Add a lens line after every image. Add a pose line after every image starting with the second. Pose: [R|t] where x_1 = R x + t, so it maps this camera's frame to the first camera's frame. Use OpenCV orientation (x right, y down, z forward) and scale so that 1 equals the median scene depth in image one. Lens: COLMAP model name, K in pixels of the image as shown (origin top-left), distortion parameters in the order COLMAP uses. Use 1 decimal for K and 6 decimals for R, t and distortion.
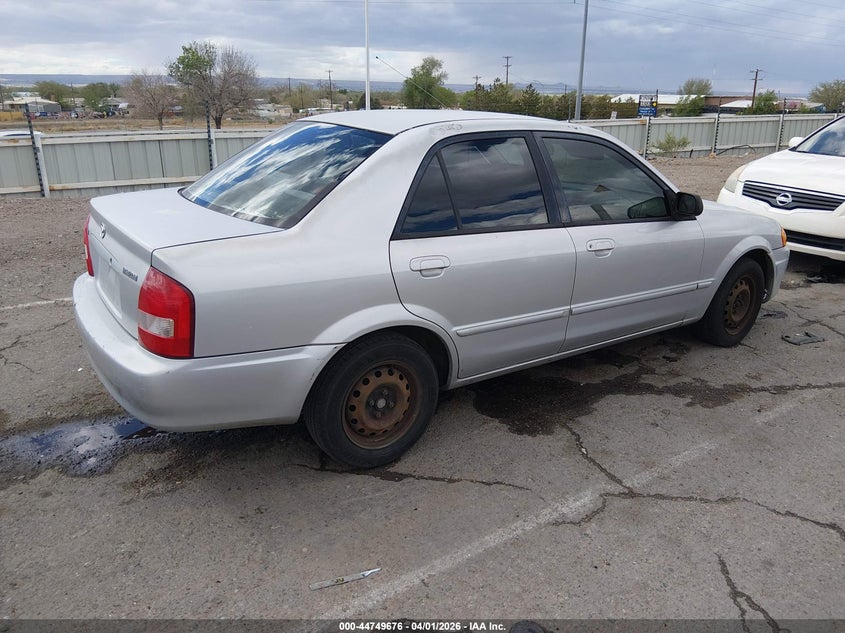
lens RADIAL K [[665.9, 0, 425.3], [0, 665.9, 313.8], [0, 0, 1]] dist [-0.005584, -0.022476]
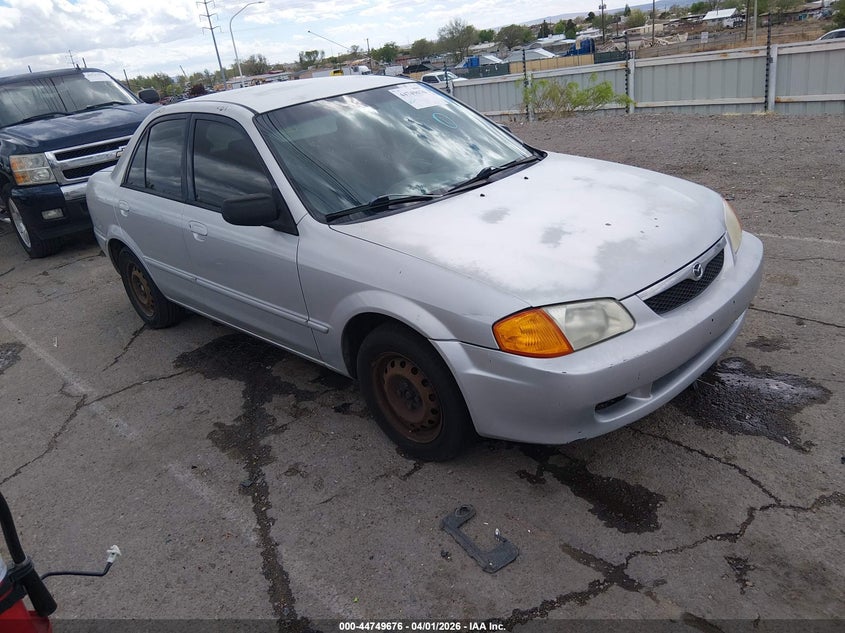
lens RADIAL K [[665.9, 0, 425.2], [0, 665.9, 316.0], [0, 0, 1]] dist [-0.005584, -0.022476]
pose [[0.160813, 0.340705, -0.926315, 0.402664], [-0.180624, 0.932839, 0.311747, -0.110269], [0.970316, 0.117182, 0.211552, 0.345348]]
